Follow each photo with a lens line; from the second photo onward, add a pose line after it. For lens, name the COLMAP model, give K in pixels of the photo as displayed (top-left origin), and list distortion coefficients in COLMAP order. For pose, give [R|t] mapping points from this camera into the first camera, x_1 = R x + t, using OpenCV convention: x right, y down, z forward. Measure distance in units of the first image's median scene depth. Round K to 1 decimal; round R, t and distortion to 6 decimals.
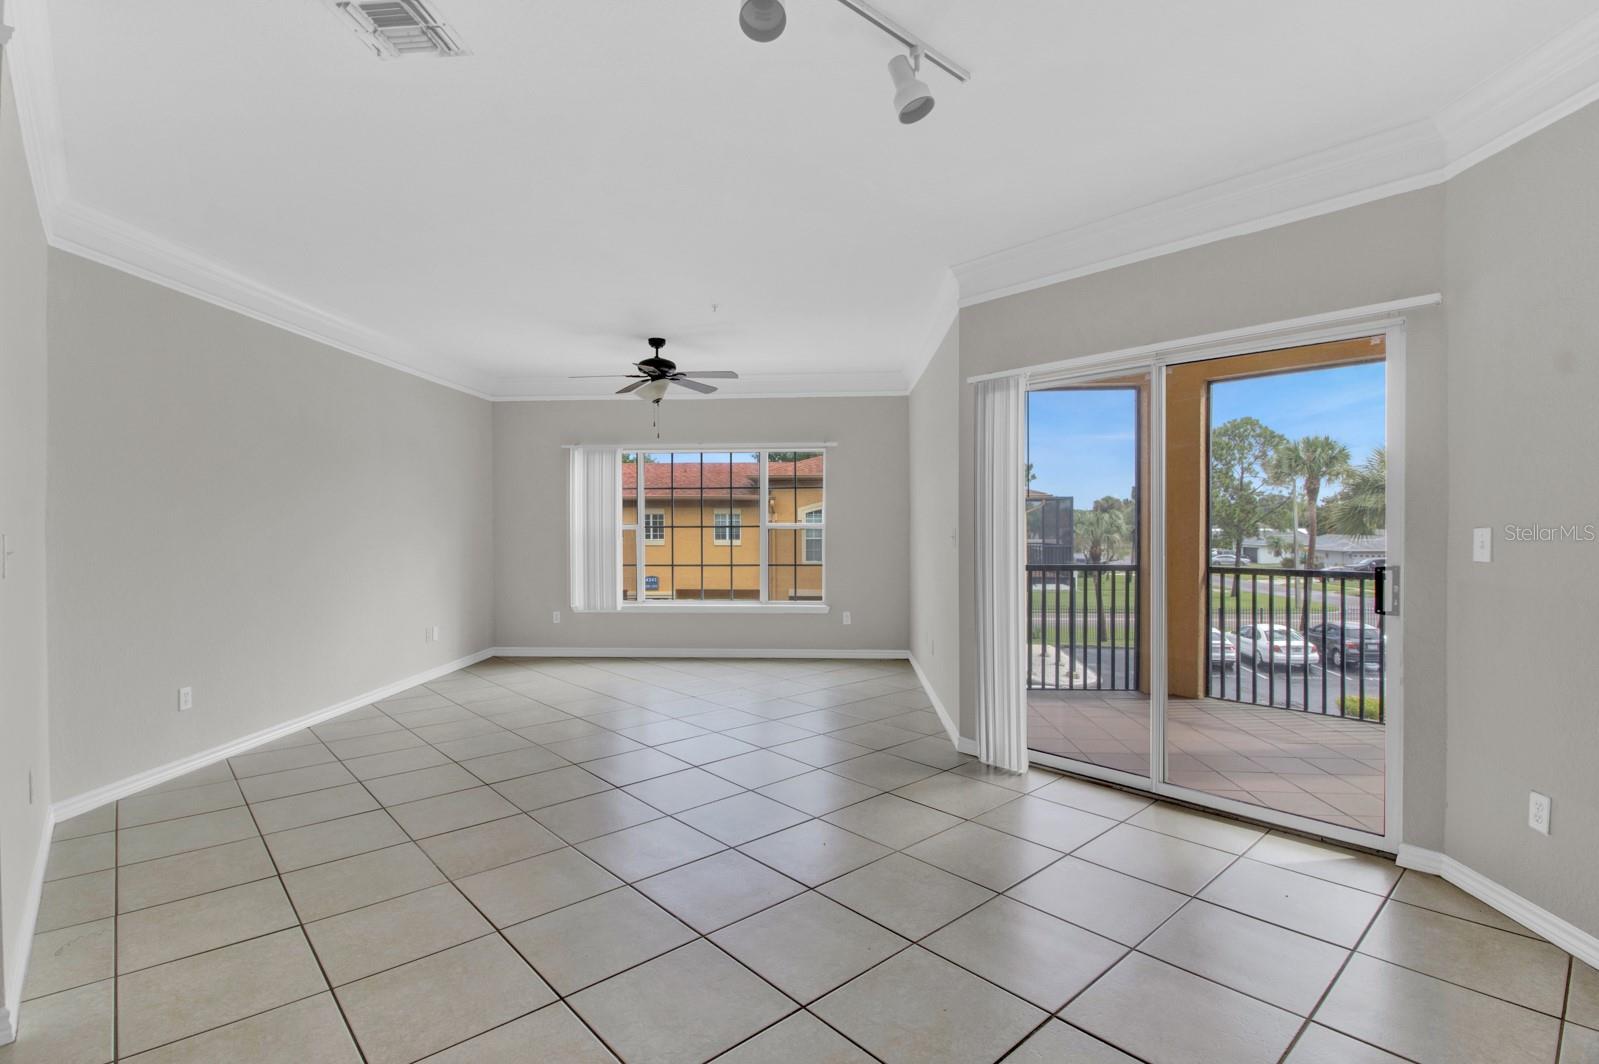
lens RADIAL K [[750.3, 0, 810.2], [0, 750.3, 531.6], [0, 0, 1]] dist [0.000346, -0.014773]
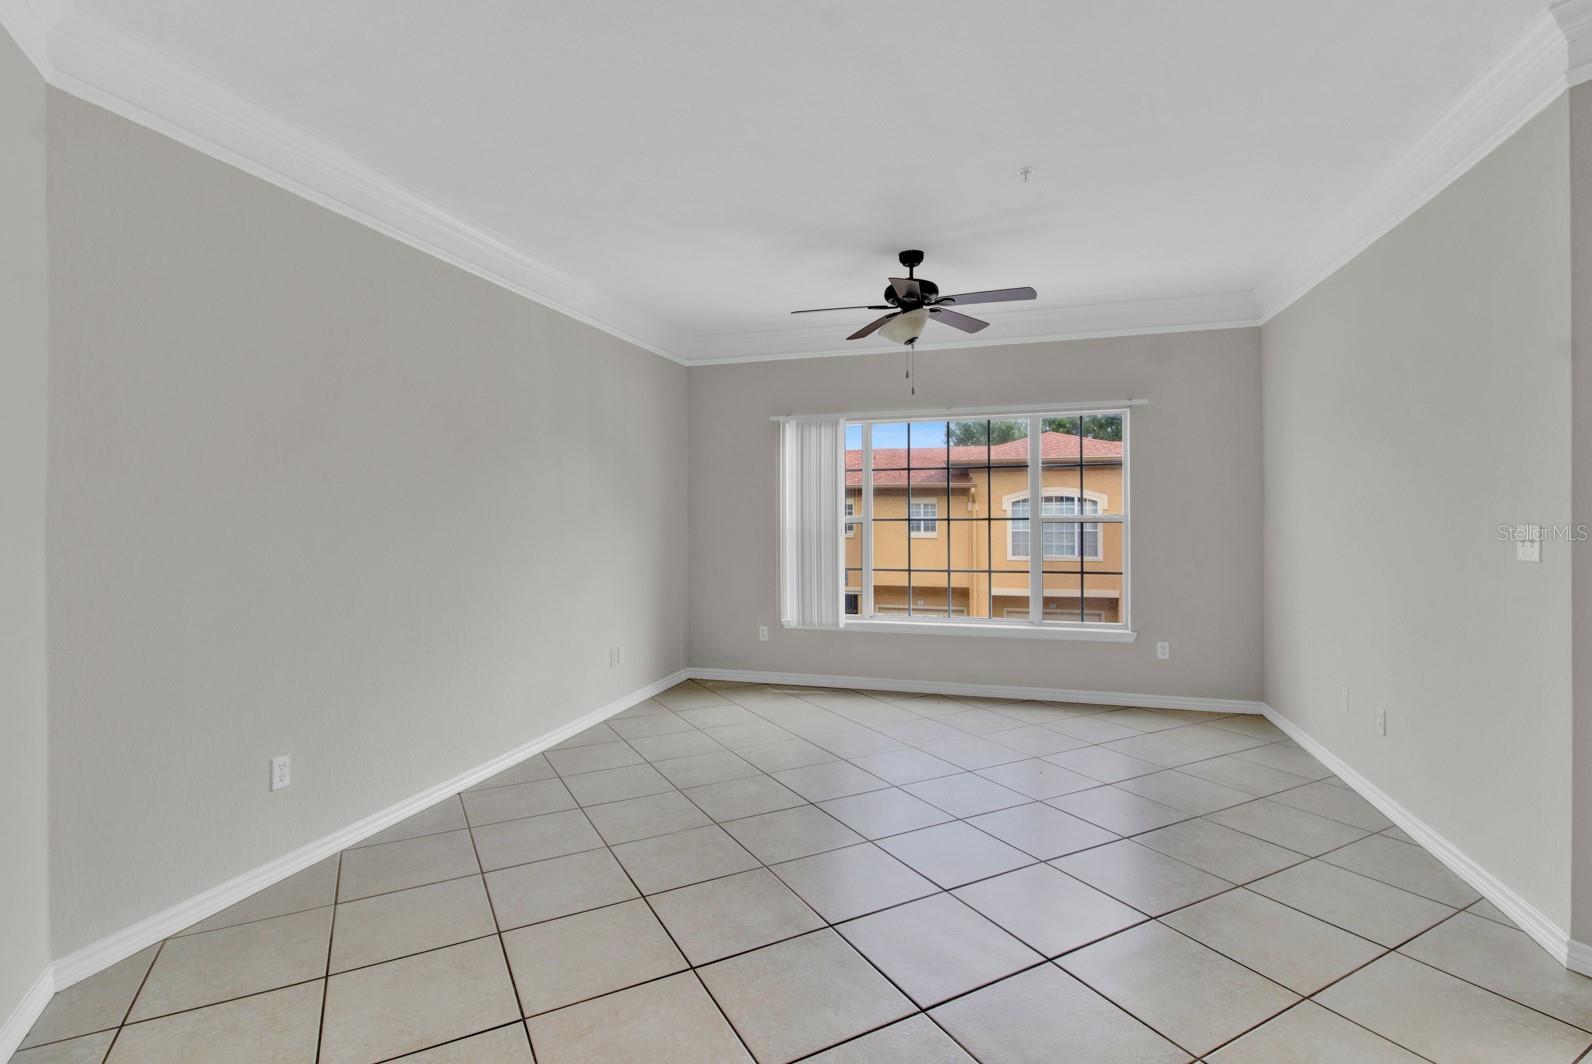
lens RADIAL K [[761.5, 0, 801.3], [0, 761.5, 519.0], [0, 0, 1]] dist [0.003012, -0.015324]
pose [[0.970574, -0.000546, -0.240804, -0.109082], [-0.000233, 0.999995, -0.003206, -0.004754], [0.240805, 0.003168, 0.970568, 0.234912]]
